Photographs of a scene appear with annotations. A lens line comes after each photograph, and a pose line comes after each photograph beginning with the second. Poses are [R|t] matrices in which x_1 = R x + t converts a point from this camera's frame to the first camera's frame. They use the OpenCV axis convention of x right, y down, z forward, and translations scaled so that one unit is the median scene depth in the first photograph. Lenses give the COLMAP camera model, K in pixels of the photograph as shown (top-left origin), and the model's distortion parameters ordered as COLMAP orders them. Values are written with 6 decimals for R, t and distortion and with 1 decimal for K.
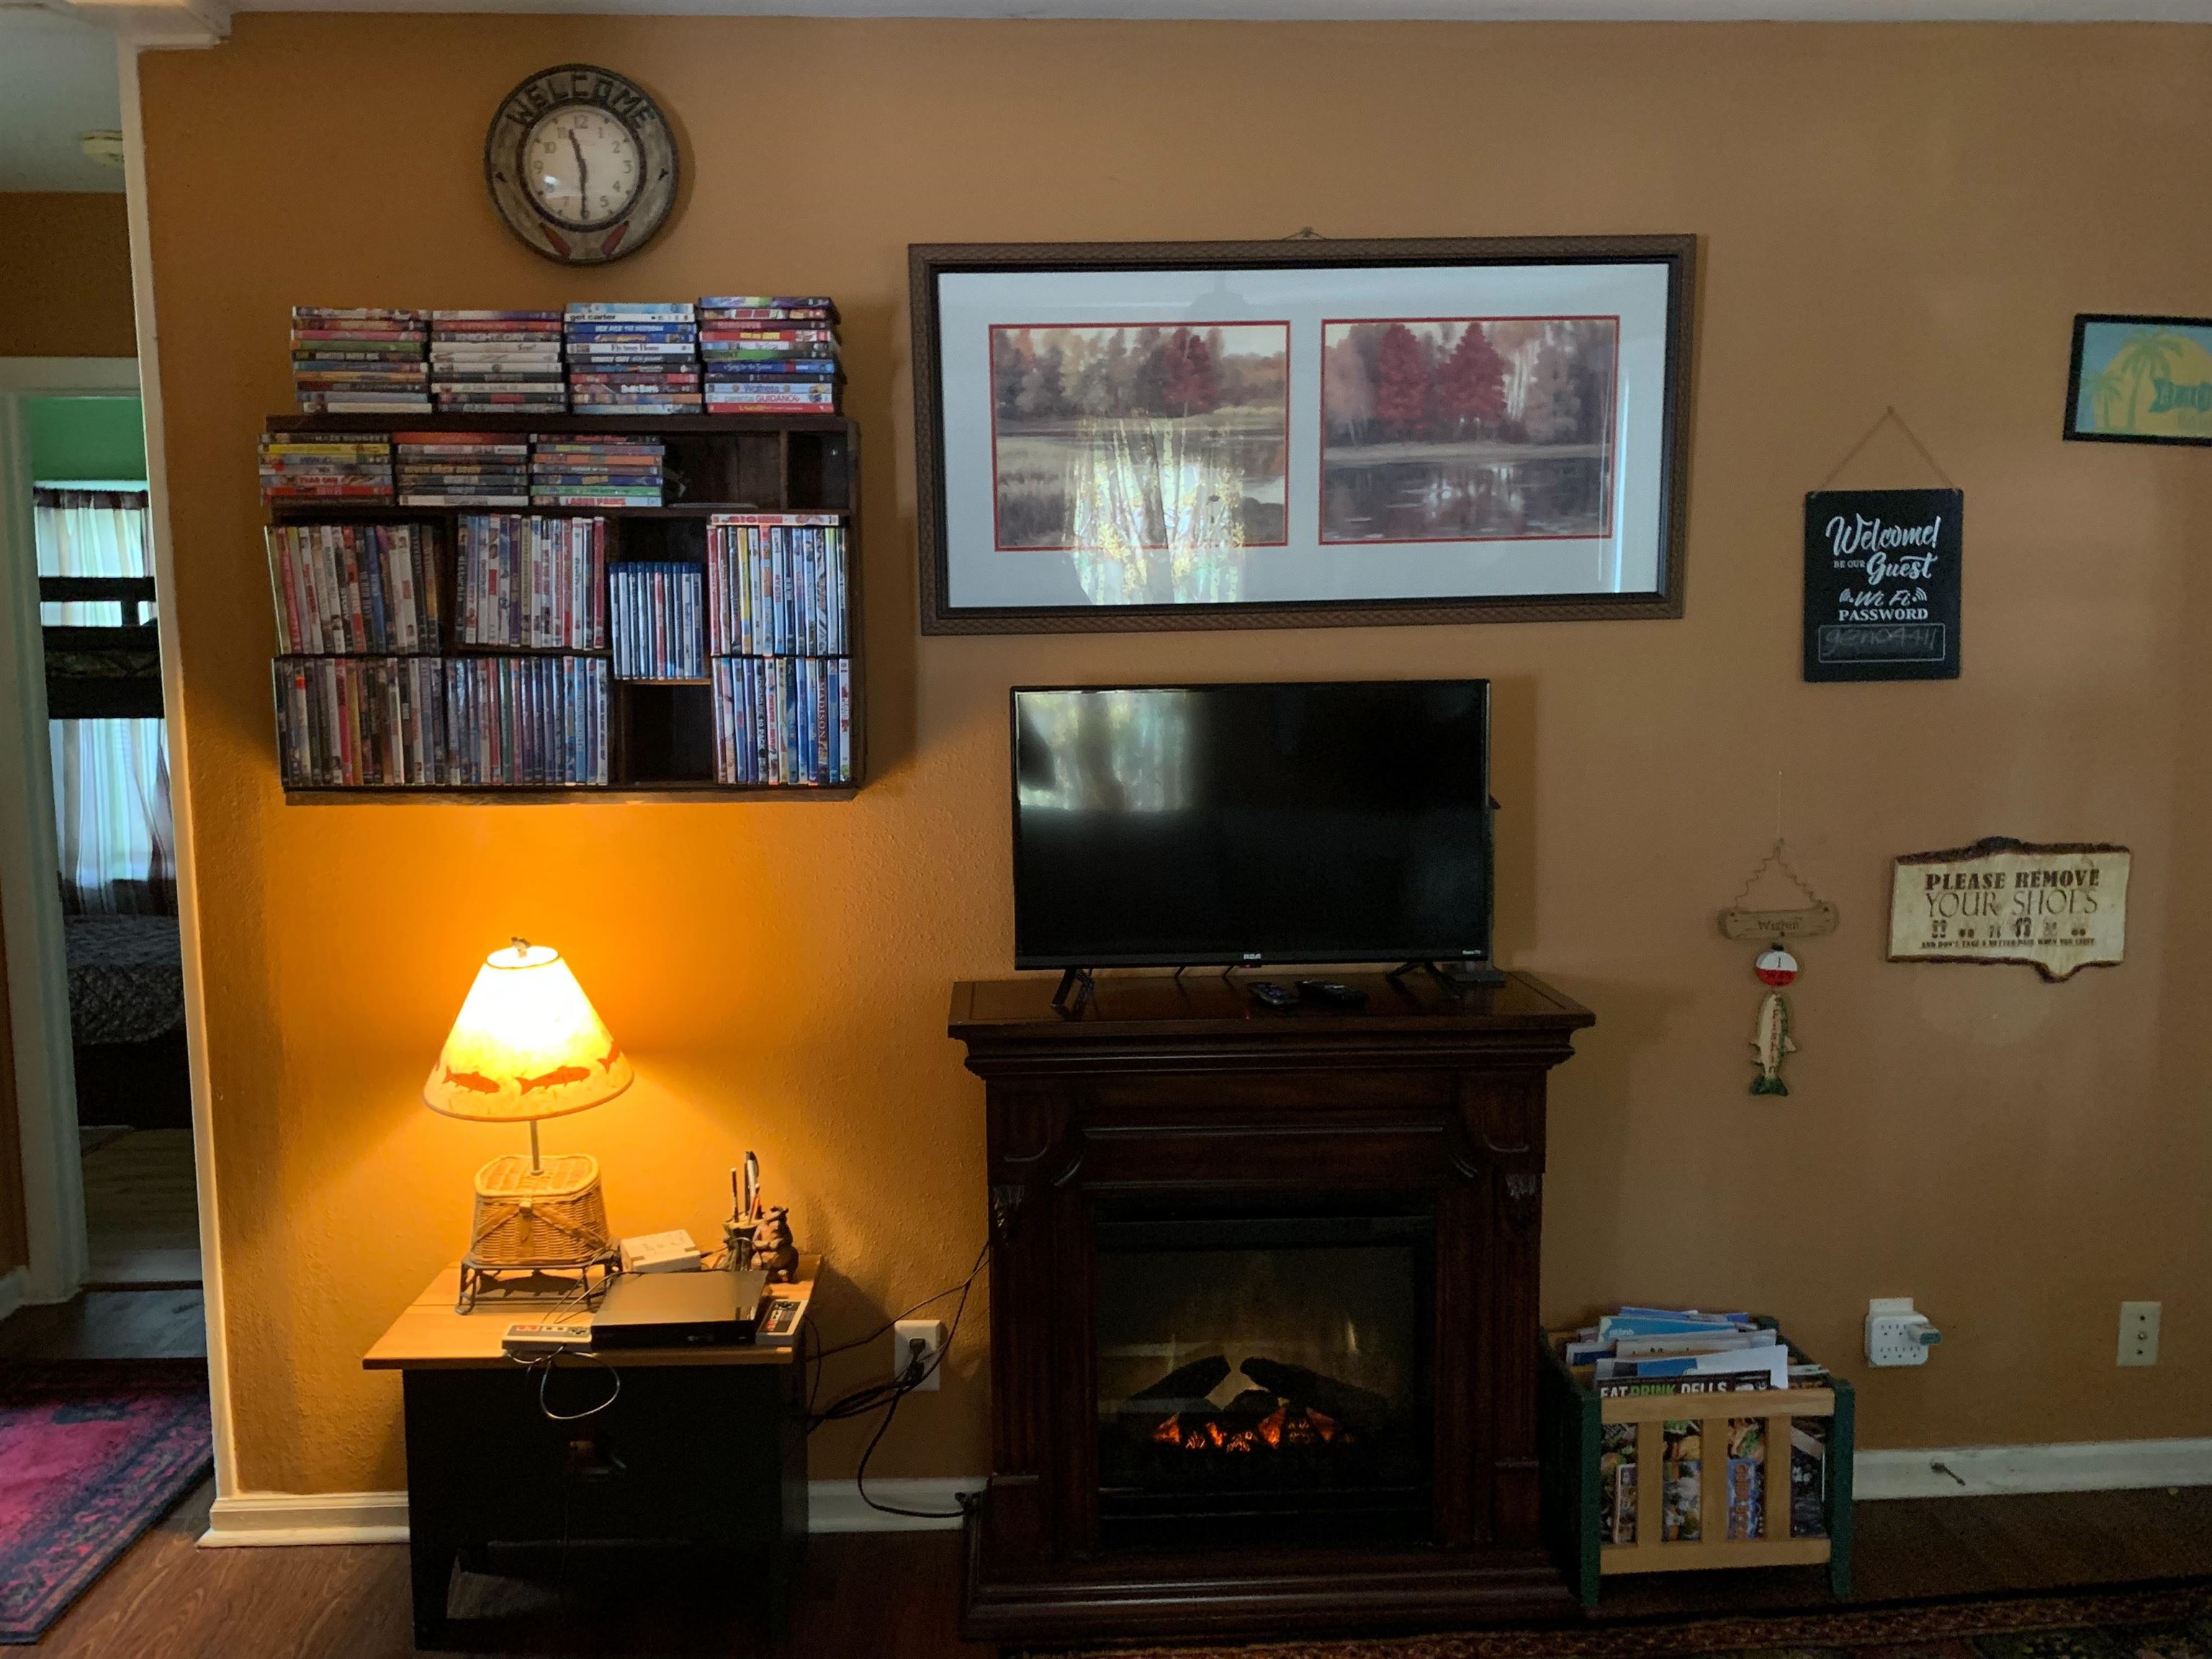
lens RADIAL K [[1649.1, 0, 1105.3], [0, 1649.1, 855.5], [0, 0, 1]] dist [0.034291, -0.045539]
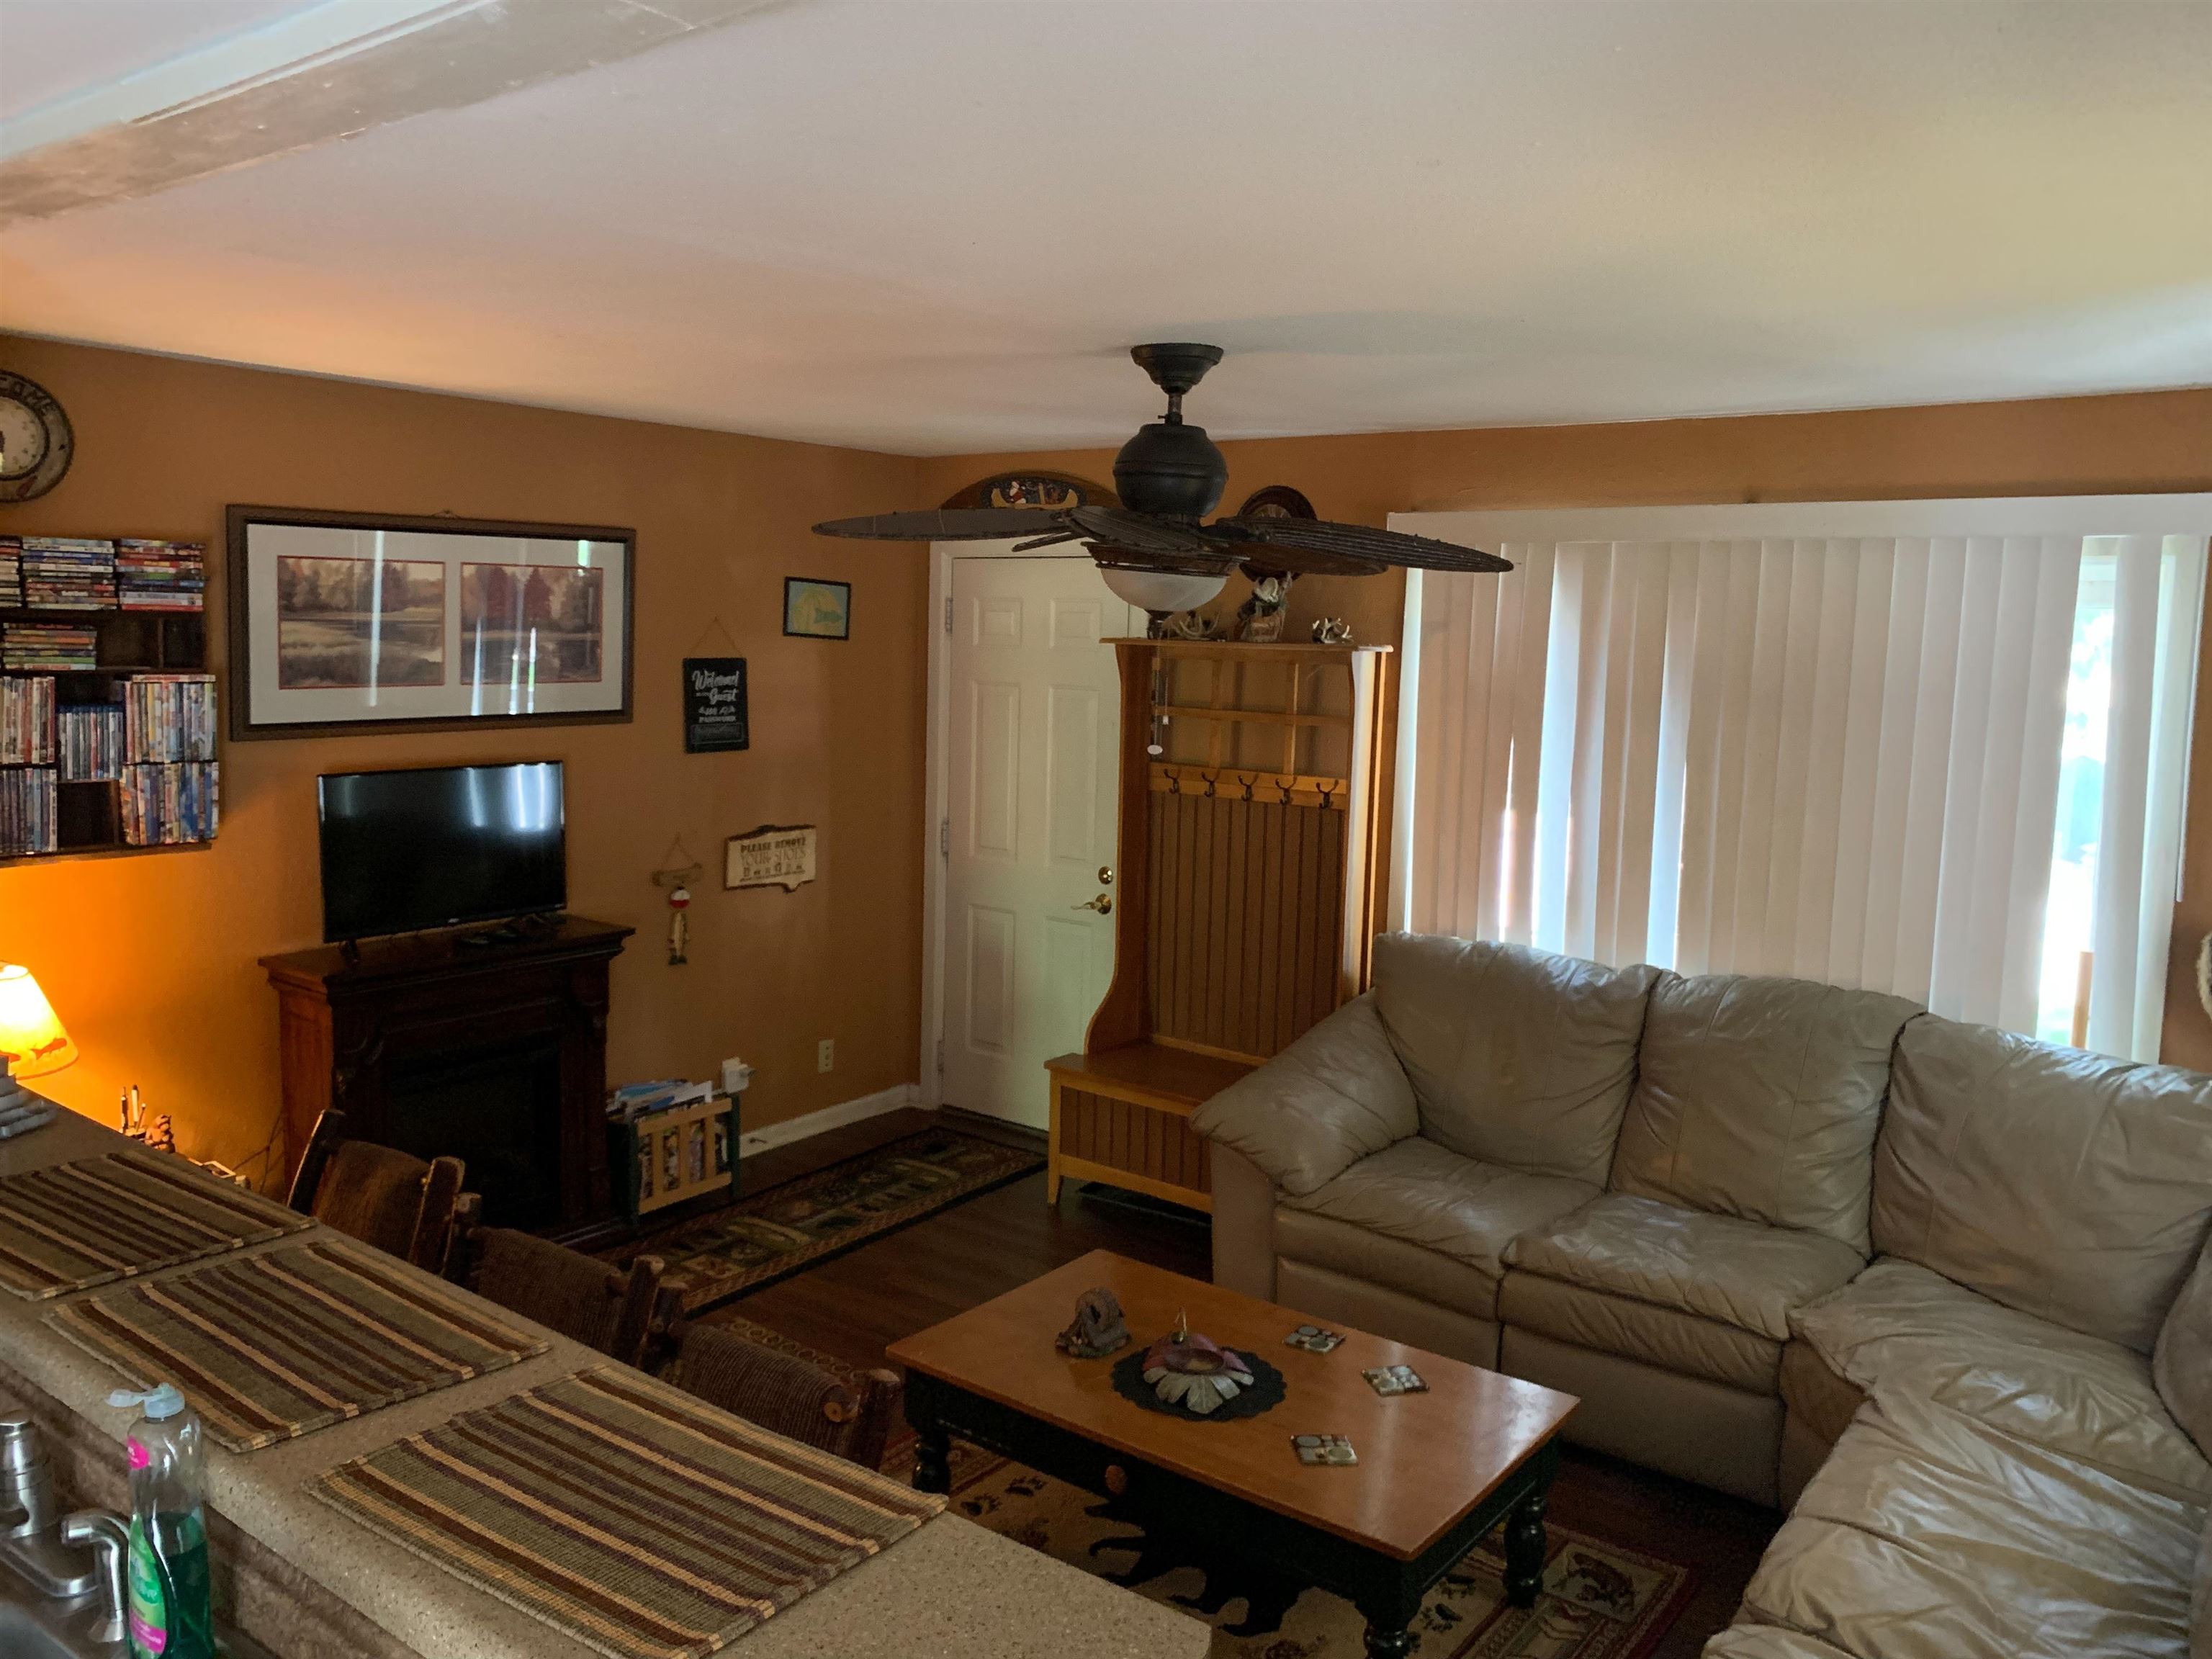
lens RADIAL K [[1688.4, 0, 1103.9], [0, 1688.4, 863.4], [0, 0, 1]] dist [0.141645, -0.292229]
pose [[0.638106, -0.081128, 0.765662, -0.871855], [0.052883, 0.996703, 0.061535, -0.075919], [-0.768130, 0.001225, 0.640292, -0.721749]]
